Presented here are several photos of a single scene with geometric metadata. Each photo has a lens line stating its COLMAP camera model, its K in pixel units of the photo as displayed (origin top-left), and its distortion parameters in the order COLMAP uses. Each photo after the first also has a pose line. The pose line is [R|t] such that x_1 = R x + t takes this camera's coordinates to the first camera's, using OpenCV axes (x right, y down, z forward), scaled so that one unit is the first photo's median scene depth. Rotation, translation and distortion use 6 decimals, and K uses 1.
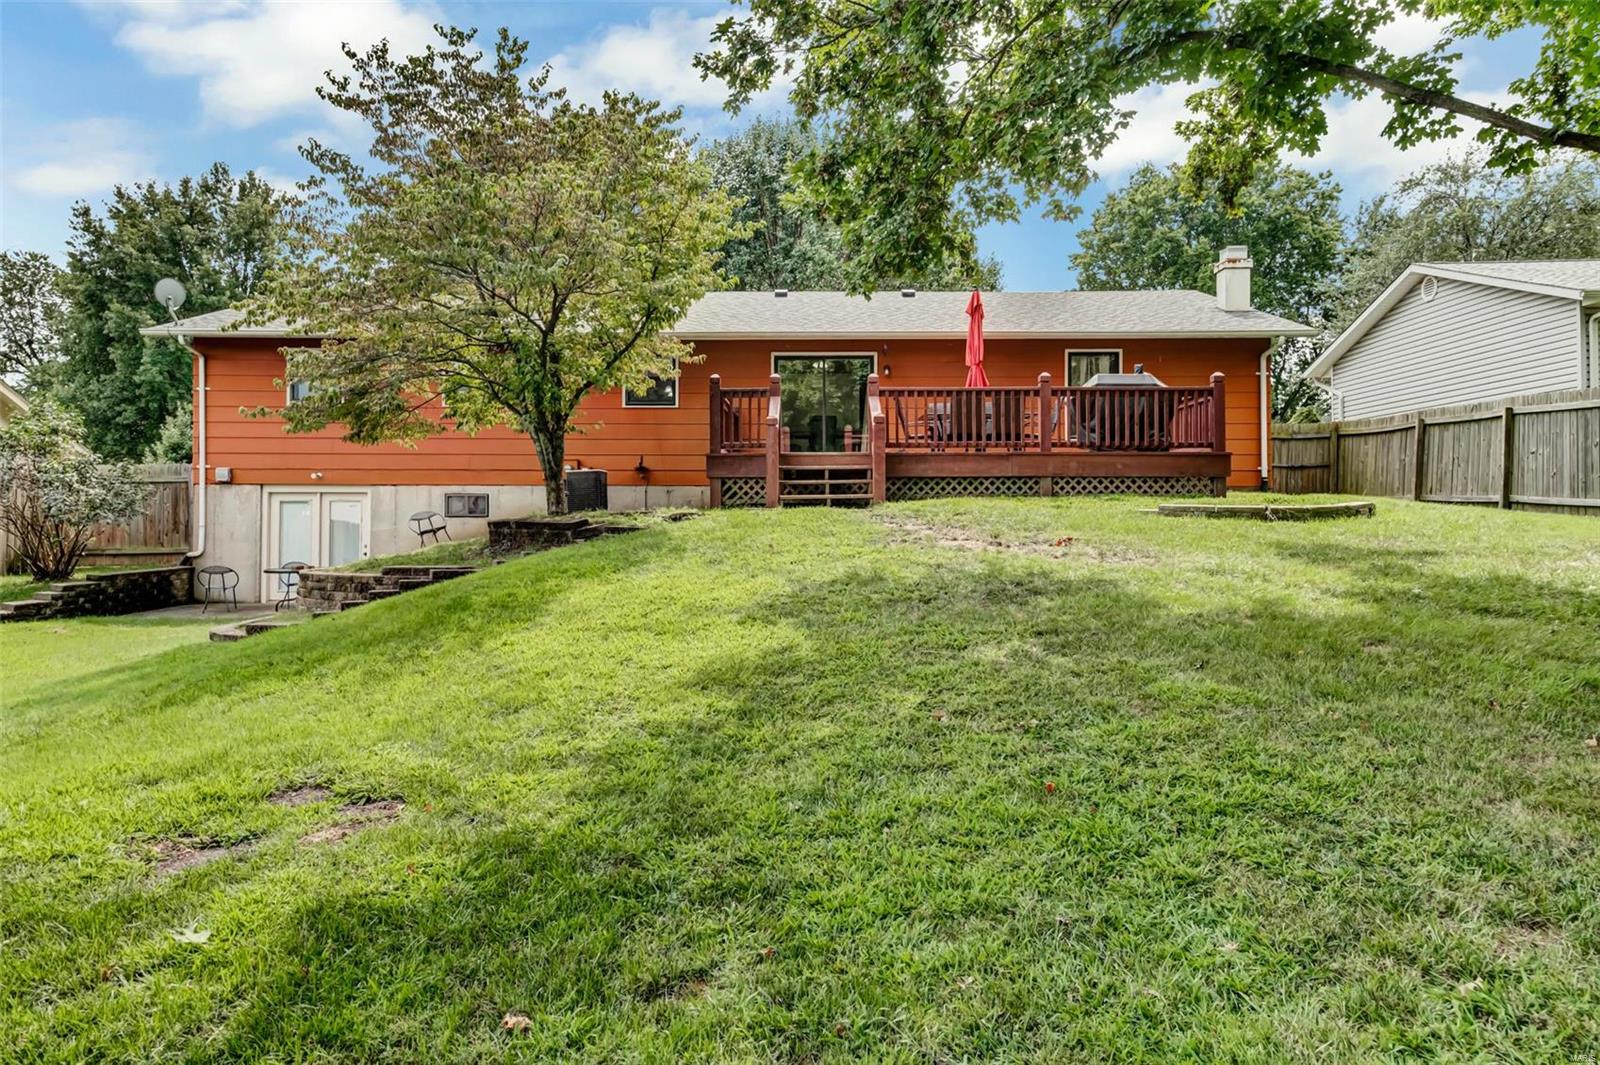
lens RADIAL K [[1076.4, 0, 801.0], [0, 1076.4, 520.2], [0, 0, 1]] dist [0.037290, -0.000725]
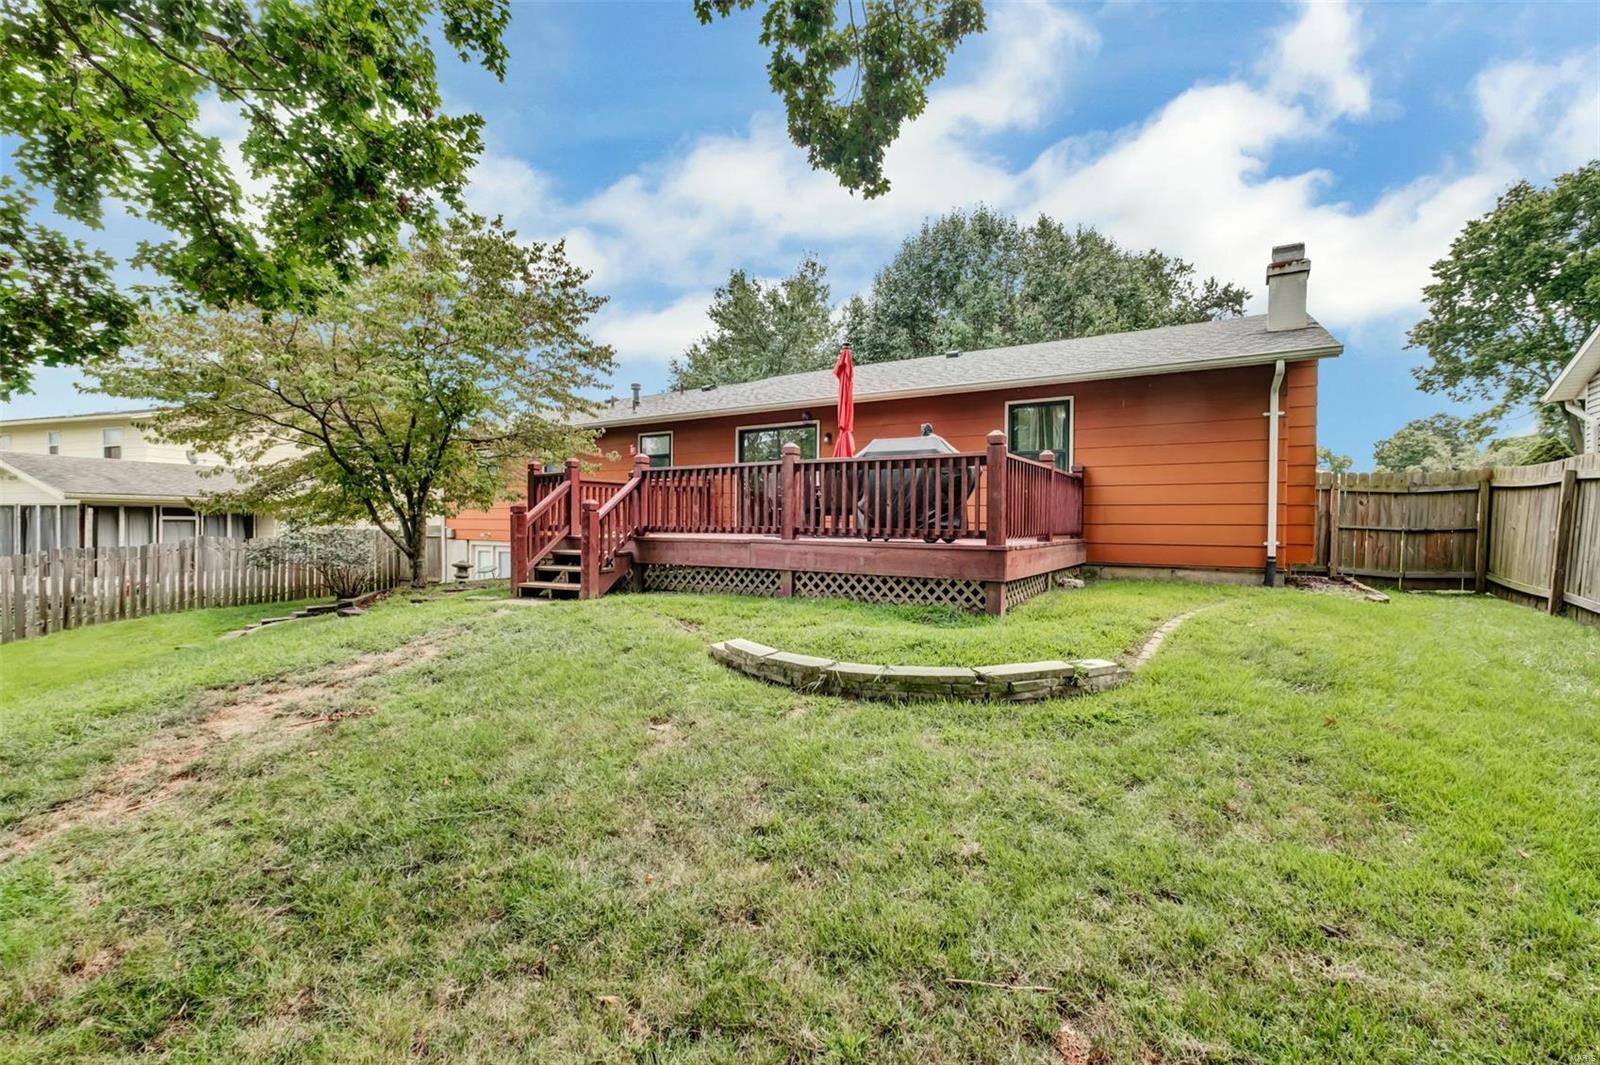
lens RADIAL K [[706.4, 0, 796.3], [0, 706.4, 529.6], [0, 0, 1]] dist [-0.005828, -0.000435]
pose [[0.846749, 0.010103, -0.531896, 0.405220], [-0.005857, 0.999936, 0.009670, -0.059861], [0.531960, -0.005073, 0.846754, 0.427953]]
